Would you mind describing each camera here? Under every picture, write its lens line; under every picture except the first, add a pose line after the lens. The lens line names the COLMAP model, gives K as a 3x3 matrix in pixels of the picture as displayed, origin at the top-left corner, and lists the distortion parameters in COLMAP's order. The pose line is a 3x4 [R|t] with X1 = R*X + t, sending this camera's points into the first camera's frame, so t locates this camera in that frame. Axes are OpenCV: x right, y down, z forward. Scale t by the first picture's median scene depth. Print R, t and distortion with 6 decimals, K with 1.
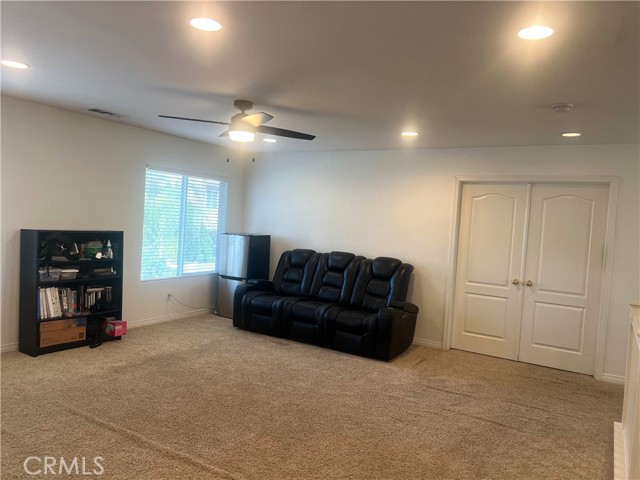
lens RADIAL K [[480.9, 0, 318.5], [0, 480.9, 236.4], [0, 0, 1]] dist [0.102606, -0.118154]
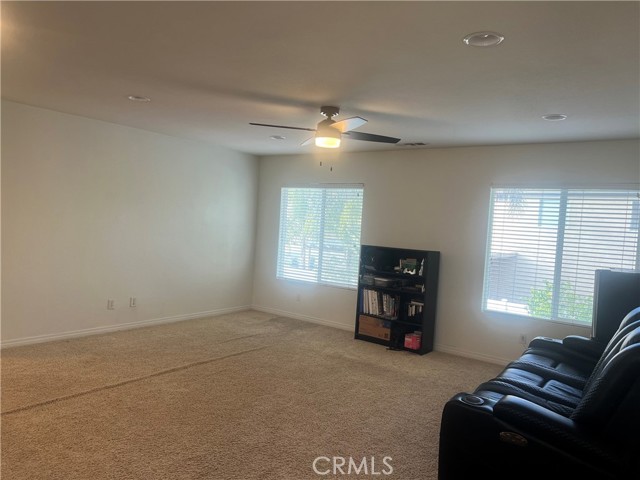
lens RADIAL K [[480.9, 0, 318.5], [0, 480.9, 236.4], [0, 0, 1]] dist [0.102606, -0.118154]
pose [[-0.098396, -0.046689, -0.994051, 0.708806], [-0.105624, 0.993746, -0.036220, 0.023416], [0.989526, 0.101432, -0.102712, 0.944363]]
